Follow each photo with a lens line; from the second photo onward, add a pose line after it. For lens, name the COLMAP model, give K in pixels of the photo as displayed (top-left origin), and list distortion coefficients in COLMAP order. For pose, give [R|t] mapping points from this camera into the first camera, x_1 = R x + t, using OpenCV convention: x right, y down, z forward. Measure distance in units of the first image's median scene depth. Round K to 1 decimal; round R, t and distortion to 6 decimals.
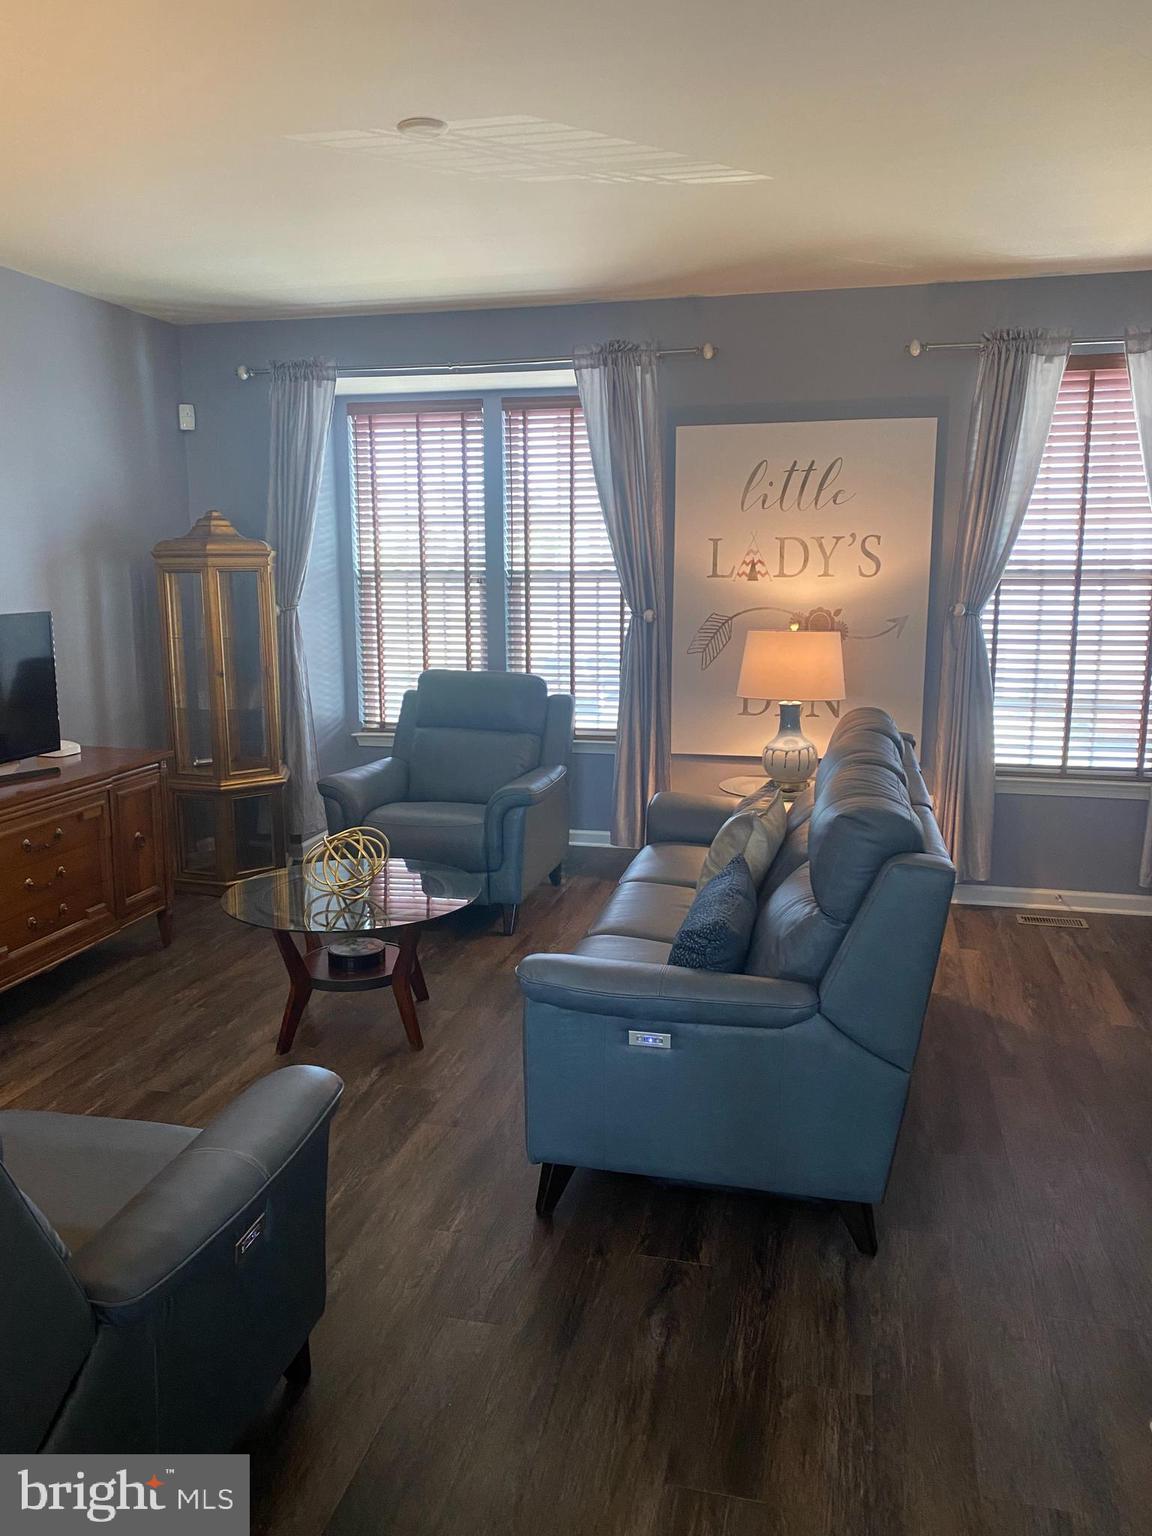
lens RADIAL K [[1206.0, 0, 571.9], [0, 1206.0, 768.1], [0, 0, 1]] dist [0.072121, -0.071855]
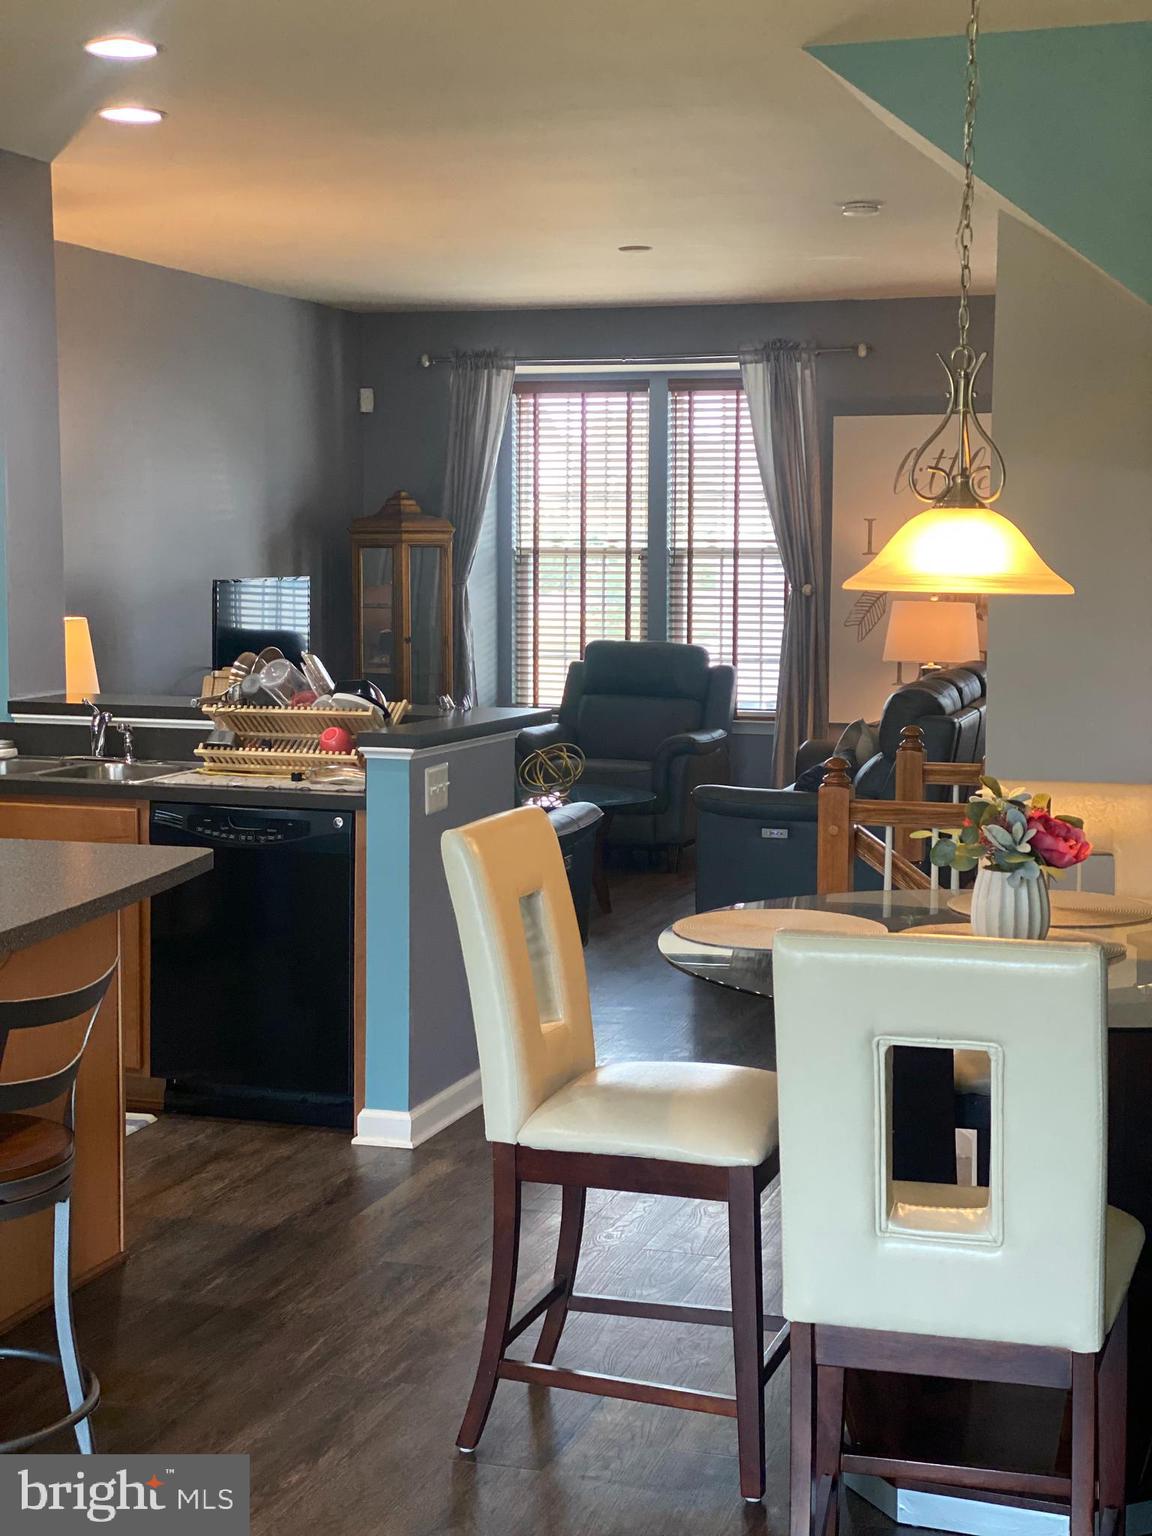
lens RADIAL K [[2389.3, 0, 564.4], [0, 2389.3, 781.9], [0, 0, 1]] dist [0.049075, 0.000000]
pose [[0.997398, 0.014208, -0.070682, 0.001948], [-0.018857, 0.997671, -0.065558, 0.174021], [0.069586, 0.066720, 0.995342, -1.035943]]
